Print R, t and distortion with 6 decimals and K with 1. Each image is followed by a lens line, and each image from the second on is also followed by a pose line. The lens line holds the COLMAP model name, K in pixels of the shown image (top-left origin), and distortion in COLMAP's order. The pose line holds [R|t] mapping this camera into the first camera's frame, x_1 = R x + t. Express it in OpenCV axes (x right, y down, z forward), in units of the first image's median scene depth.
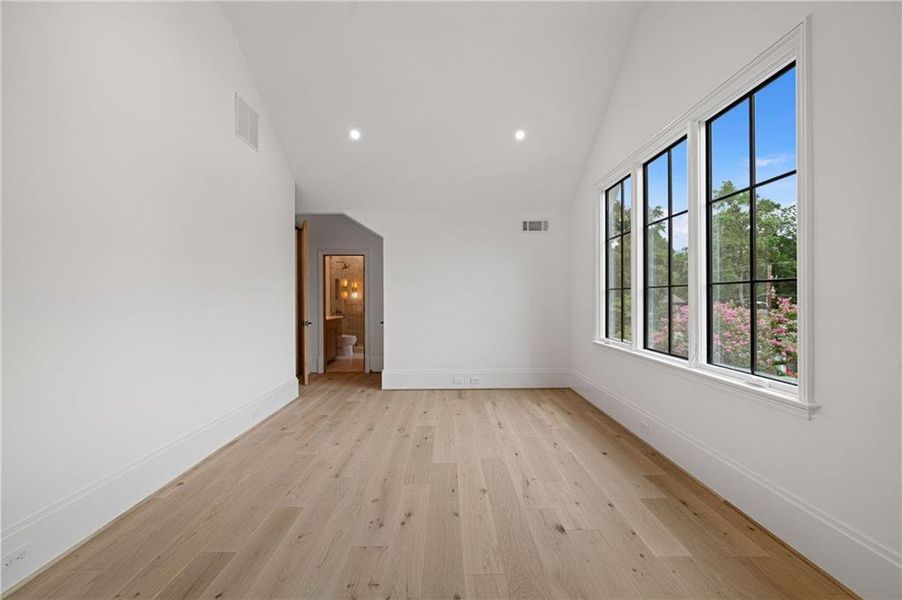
lens RADIAL K [[353.2, 0, 451.6], [0, 353.2, 297.0], [0, 0, 1]] dist [0.000355, -0.000044]
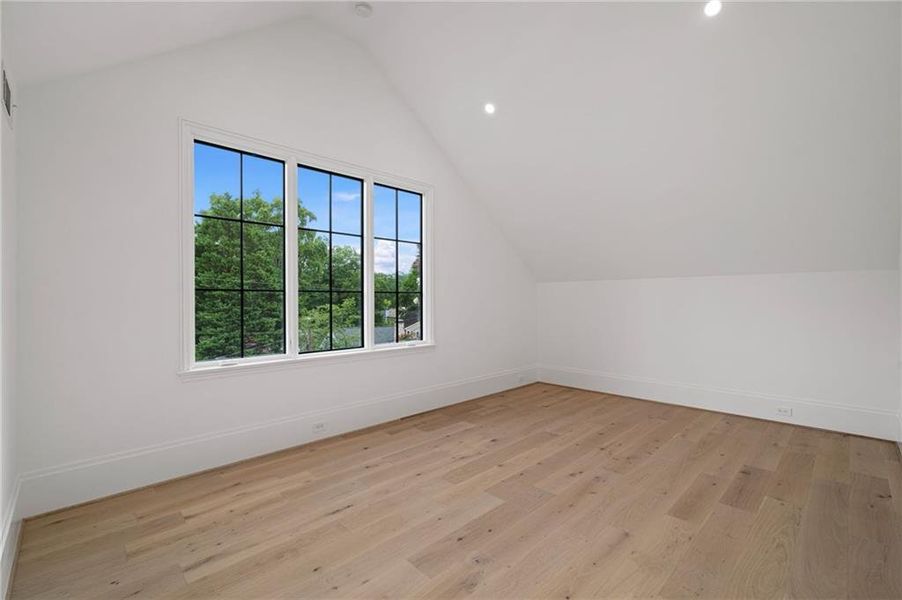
lens RADIAL K [[393.9, 0, 451.0], [0, 393.9, 300.0], [0, 0, 1]] dist [0.002489, 0.000148]
pose [[-0.692214, 0.010258, 0.721620, -0.669918], [0.007911, 0.999947, -0.006626, 0.011442], [-0.721649, 0.001122, -0.692258, 1.829387]]
